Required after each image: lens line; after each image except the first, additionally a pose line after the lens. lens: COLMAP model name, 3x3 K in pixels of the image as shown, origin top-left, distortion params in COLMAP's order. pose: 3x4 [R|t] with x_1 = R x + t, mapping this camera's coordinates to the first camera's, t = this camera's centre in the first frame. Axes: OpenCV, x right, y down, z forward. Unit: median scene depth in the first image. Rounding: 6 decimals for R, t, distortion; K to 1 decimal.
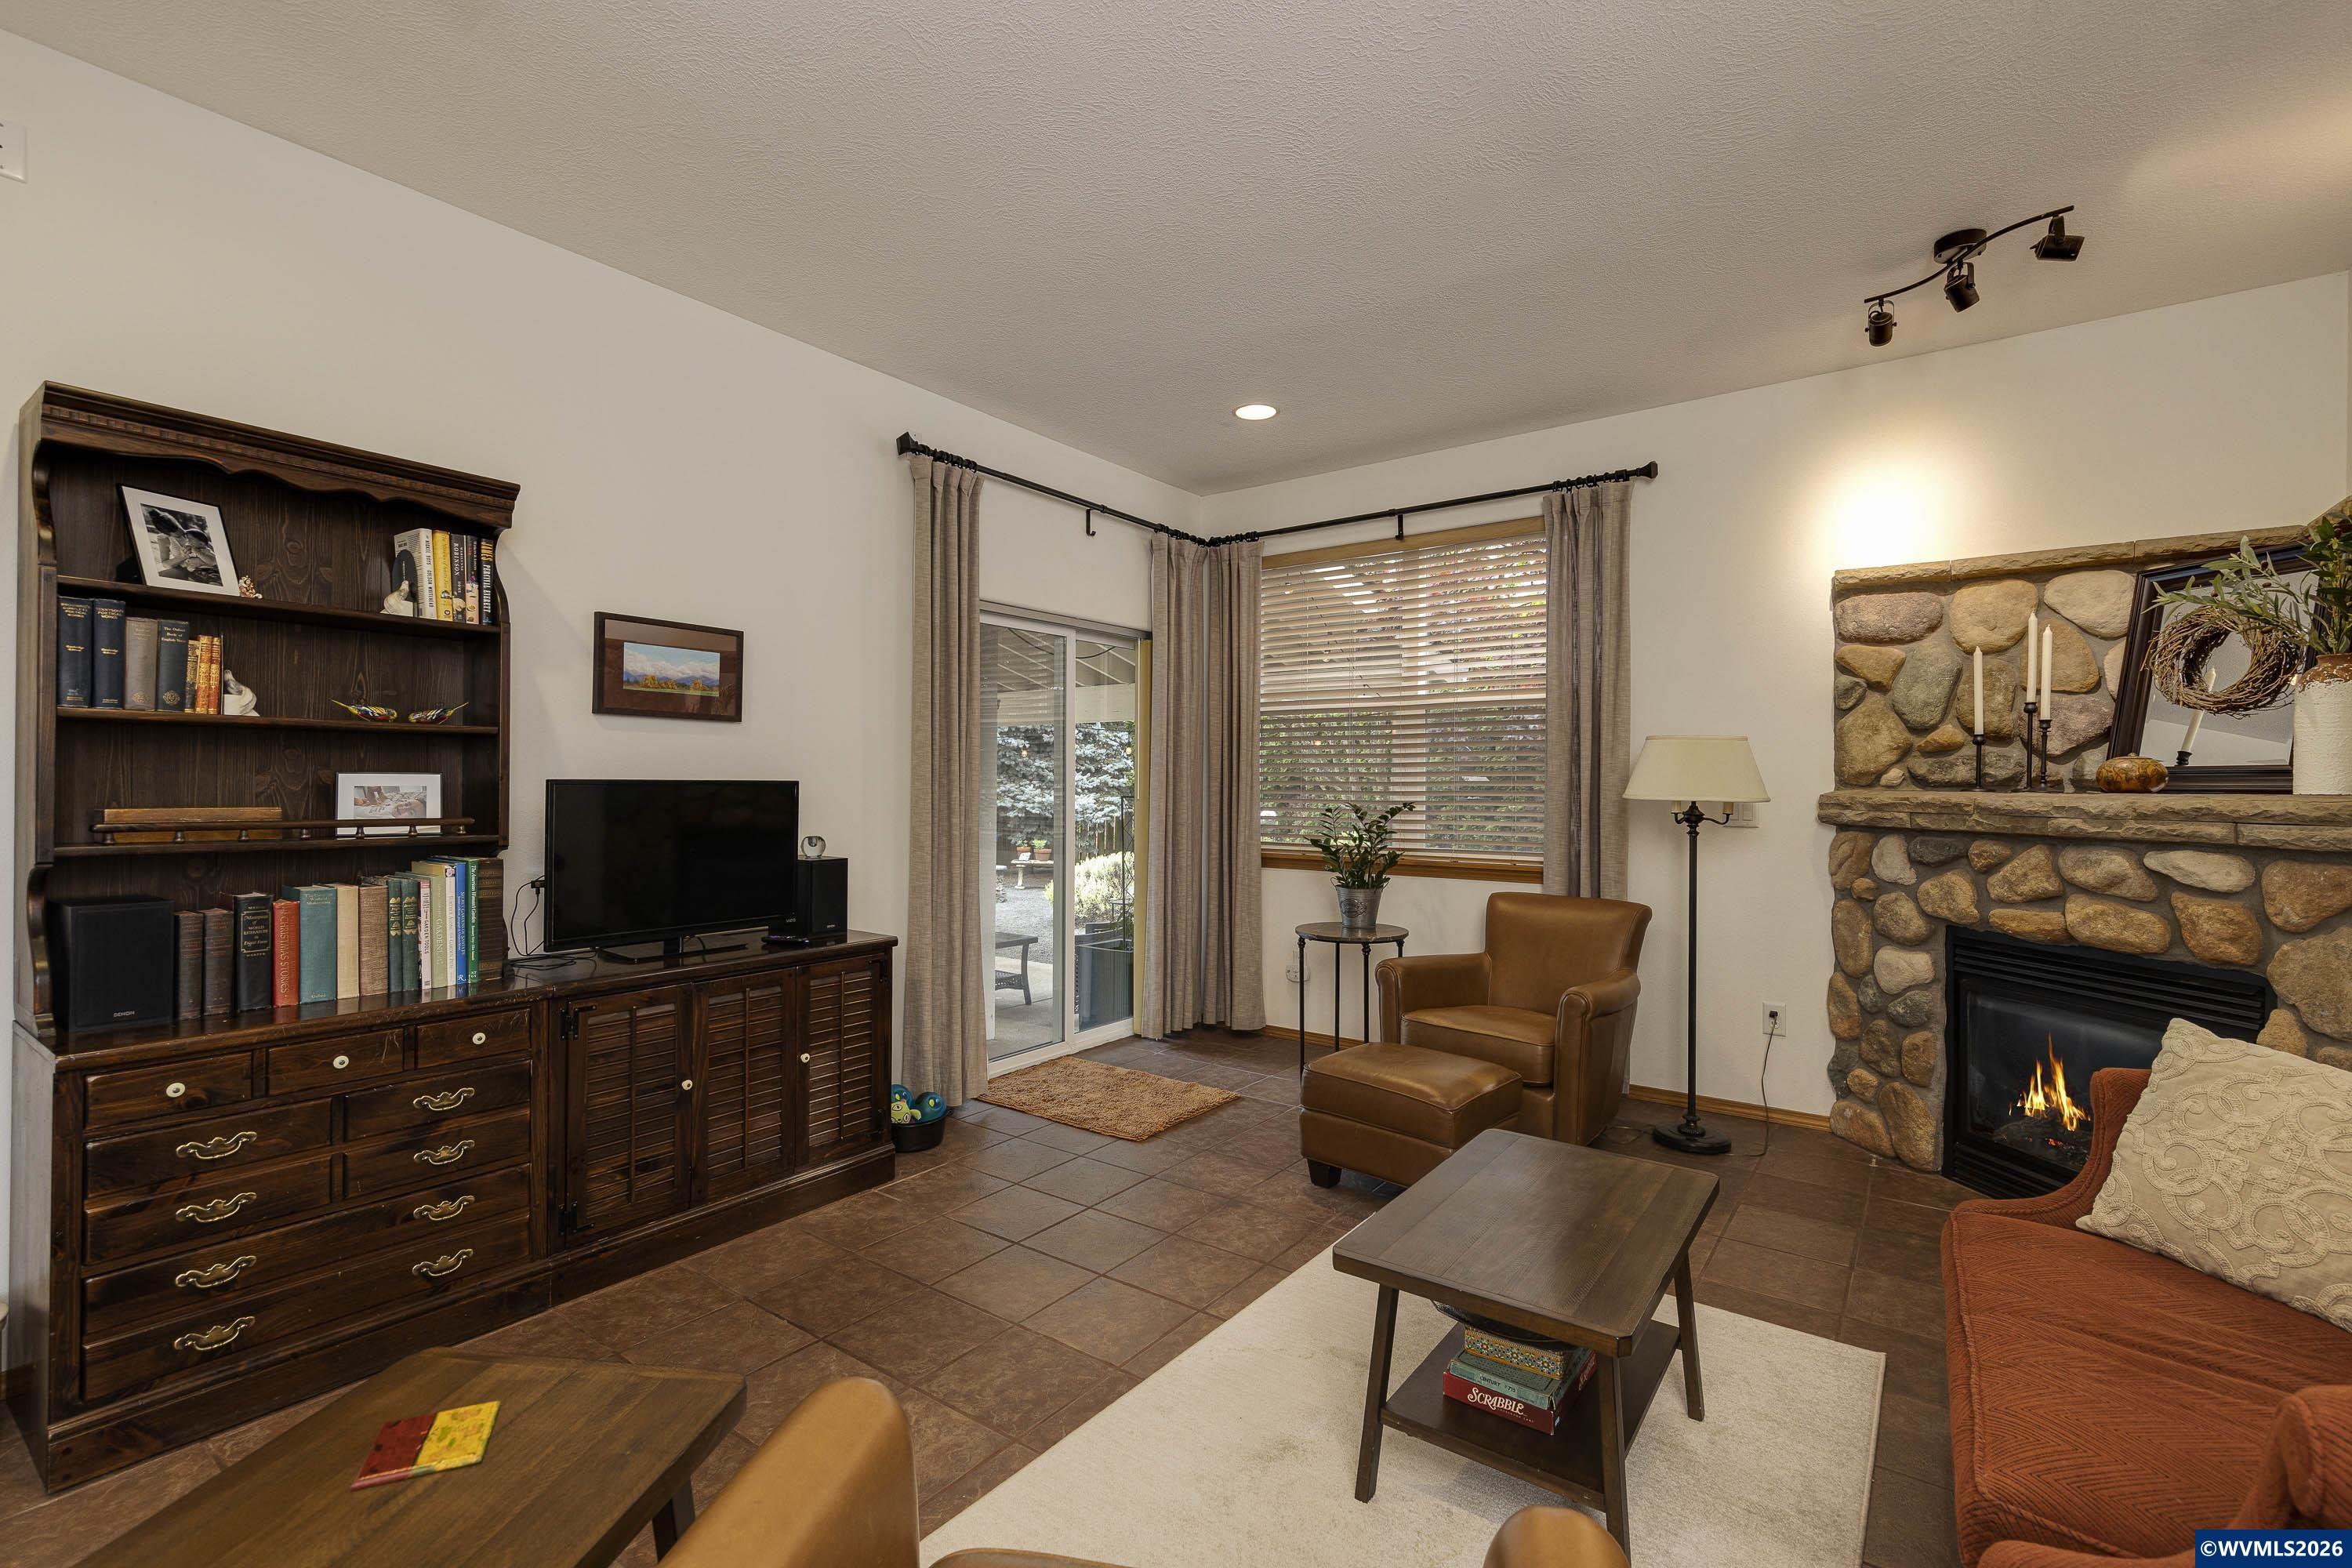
lens RADIAL K [[1062.0, 0, 1078.9], [0, 1062.0, 786.5], [0, 0, 1]] dist [-0.004717, 0.000454]
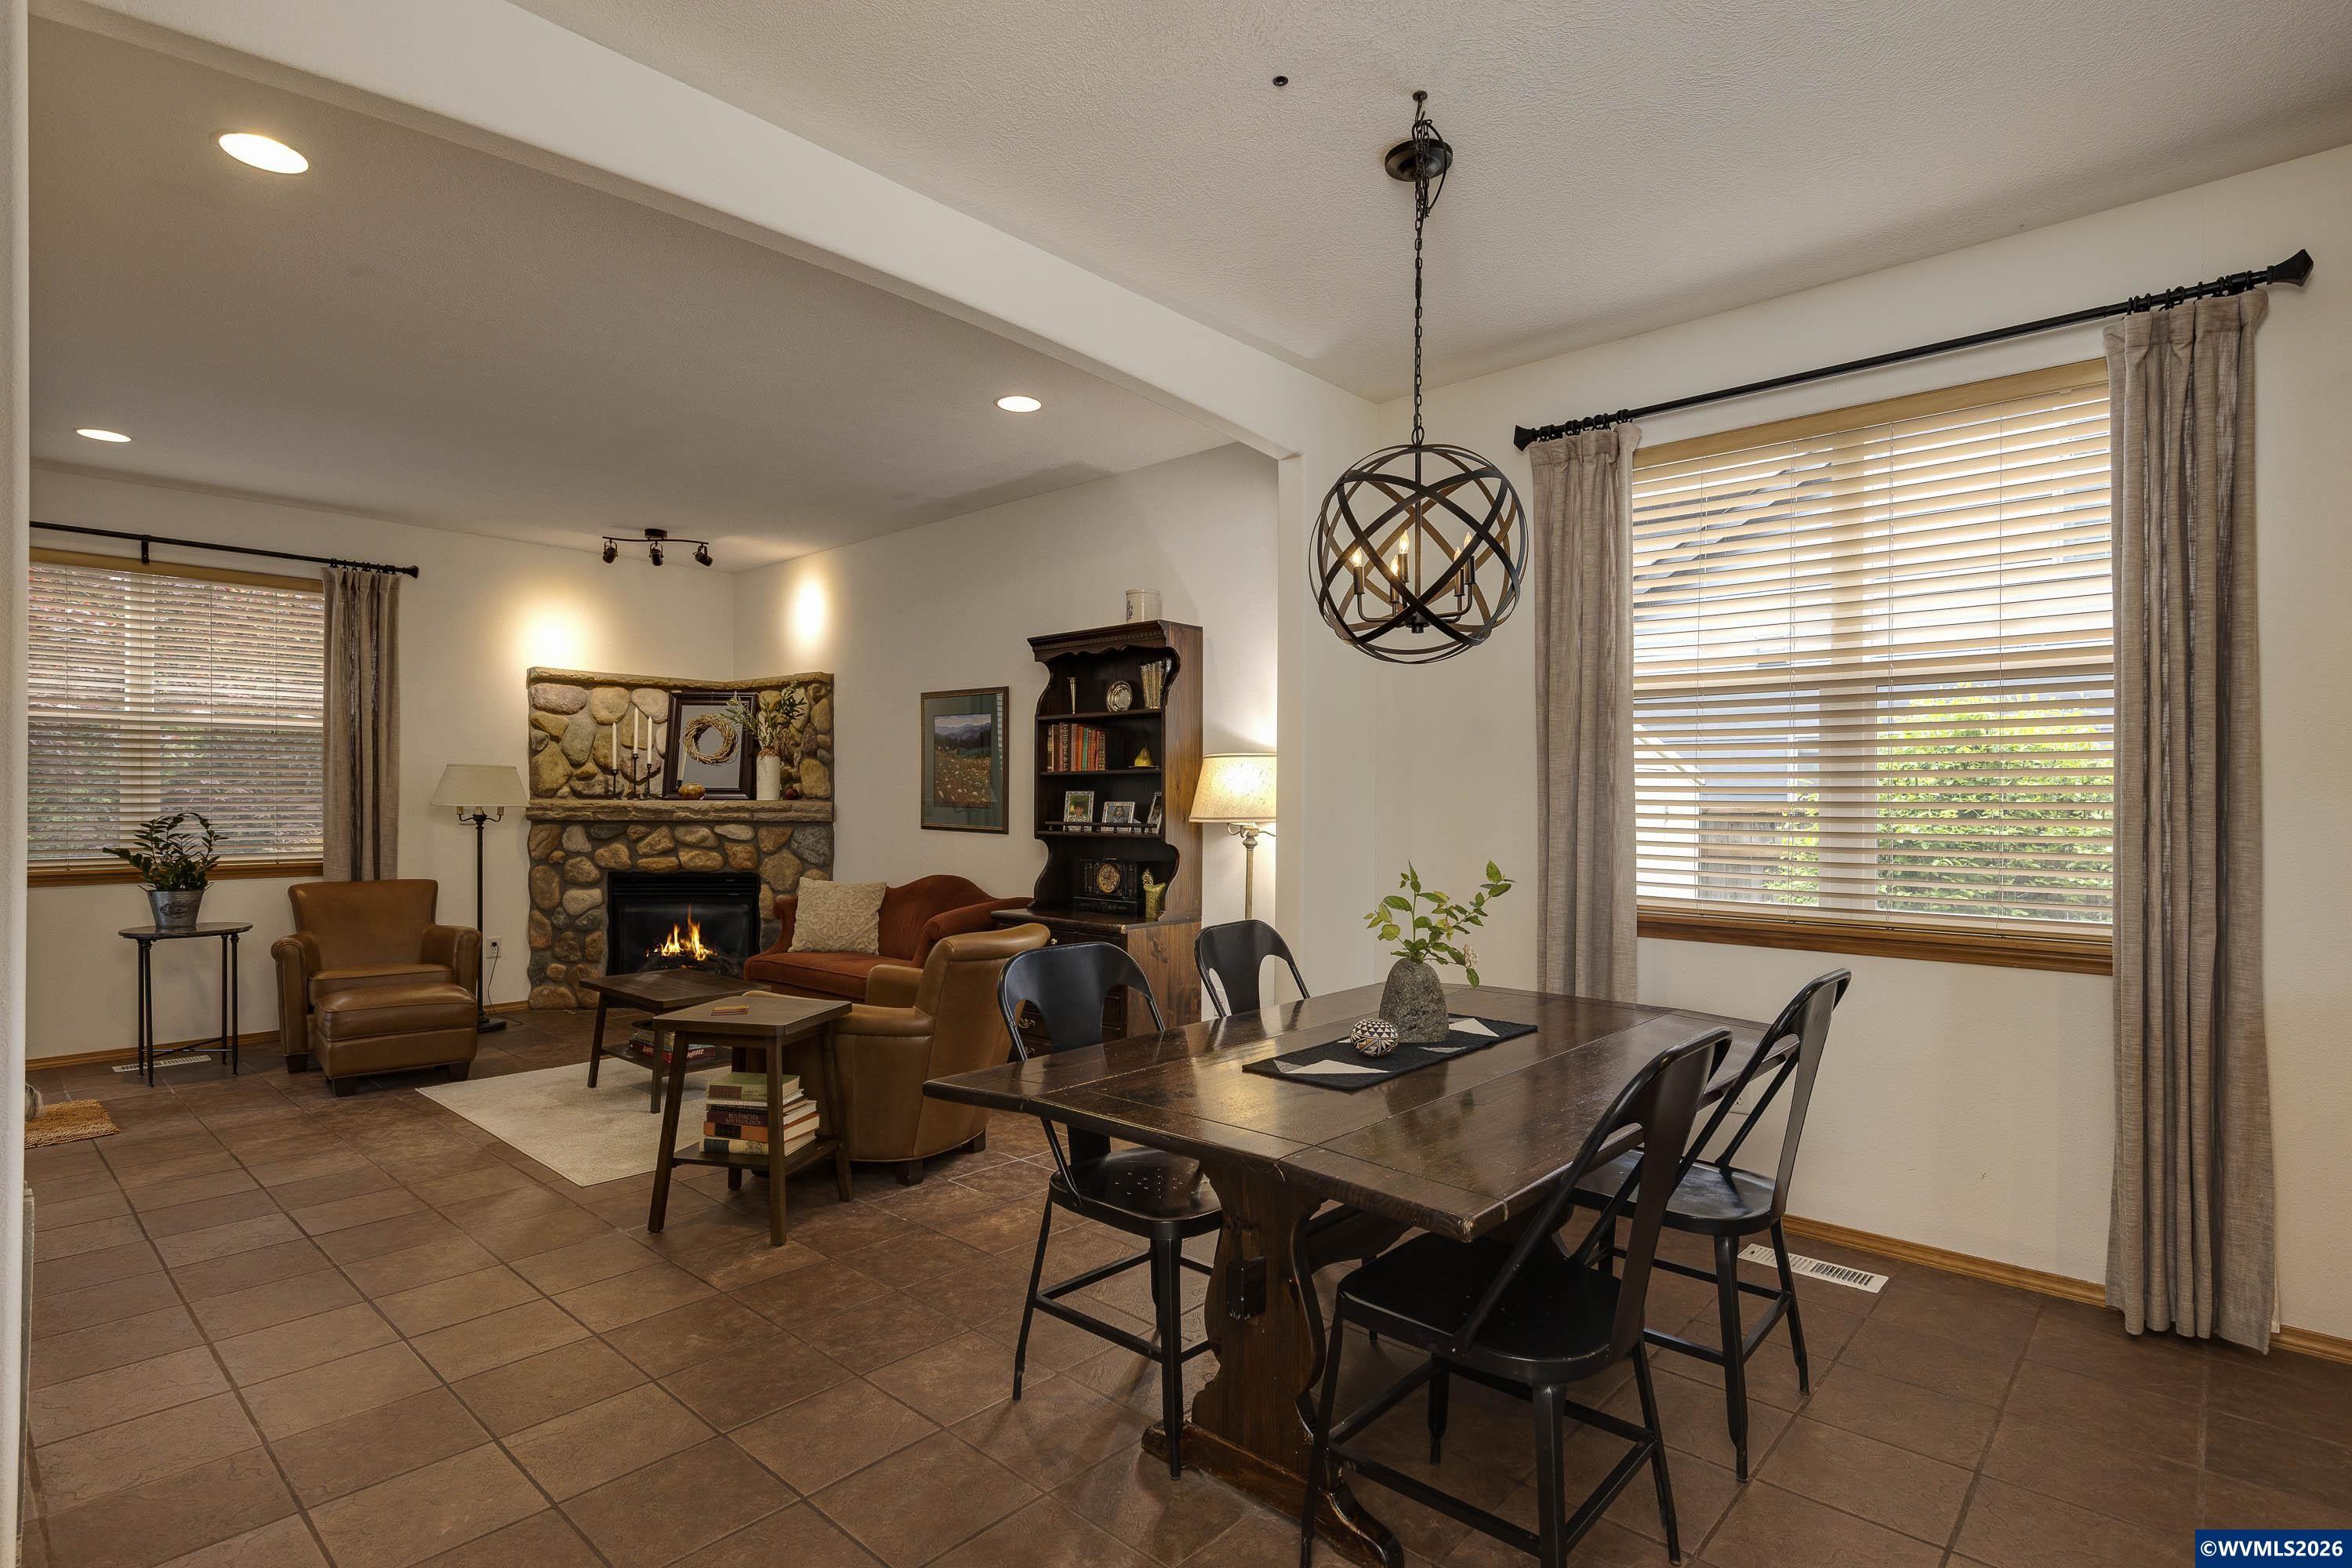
lens RADIAL K [[1230.5, 0, 1229.6], [0, 1230.5, 799.7], [0, 0, 1]] dist [0.013551, -0.005556]
pose [[0.054174, -0.005073, 0.998519, -1.220216], [0.000075, 0.999987, 0.005076, -0.006363], [-0.998531, -0.000200, 0.054174, -0.196003]]
